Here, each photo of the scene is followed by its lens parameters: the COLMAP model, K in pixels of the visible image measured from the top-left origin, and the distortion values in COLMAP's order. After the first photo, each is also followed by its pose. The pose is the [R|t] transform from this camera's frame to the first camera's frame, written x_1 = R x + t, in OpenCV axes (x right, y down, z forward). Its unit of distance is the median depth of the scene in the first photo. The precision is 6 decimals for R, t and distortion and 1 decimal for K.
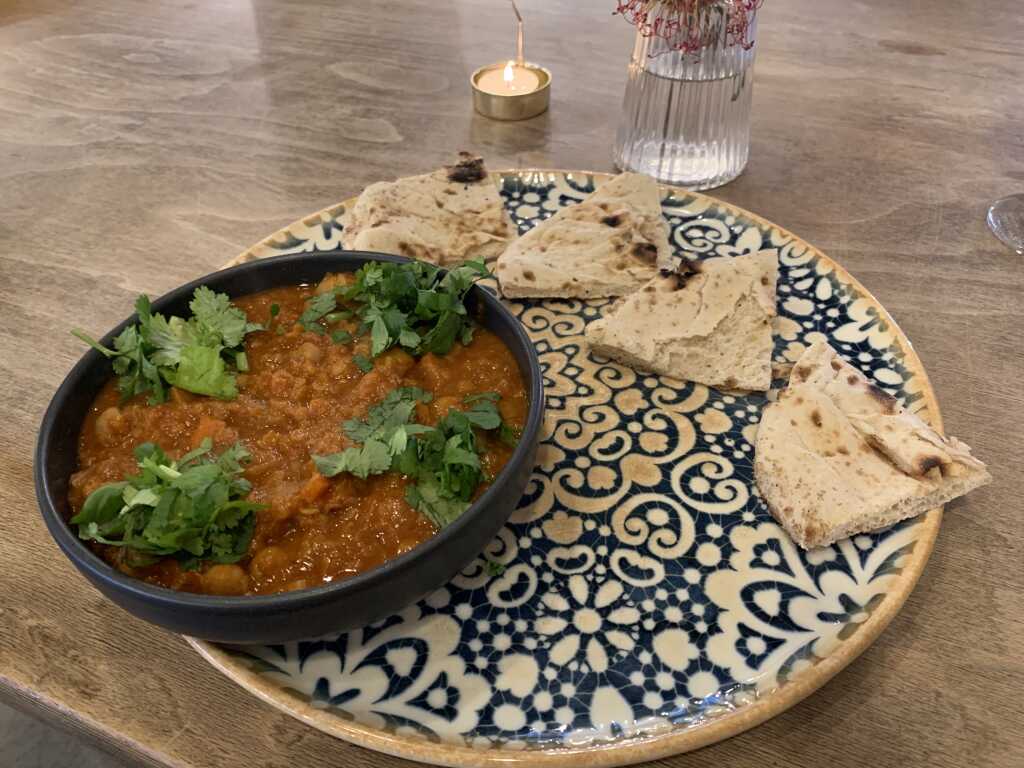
lens RADIAL K [[781.3, 0, 511.3], [0, 781.3, 380.1], [0, 0, 1]] dist [-0.001895, -0.002266]
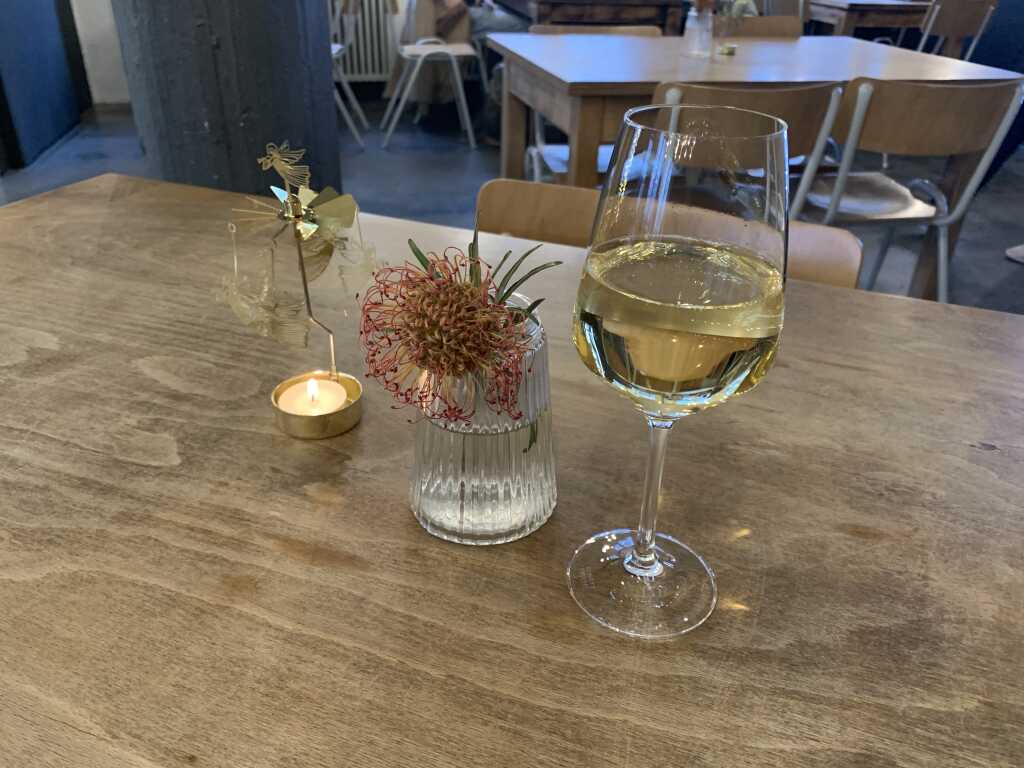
lens RADIAL K [[779.4, 0, 510.2], [0, 779.4, 388.8], [0, 0, 1]] dist [0.004219, -0.005662]
pose [[0.997956, 0.025461, 0.058619, 0.188480], [-0.011093, 0.972300, -0.233473, -0.196255], [-0.062940, 0.232346, 0.970595, 0.105536]]
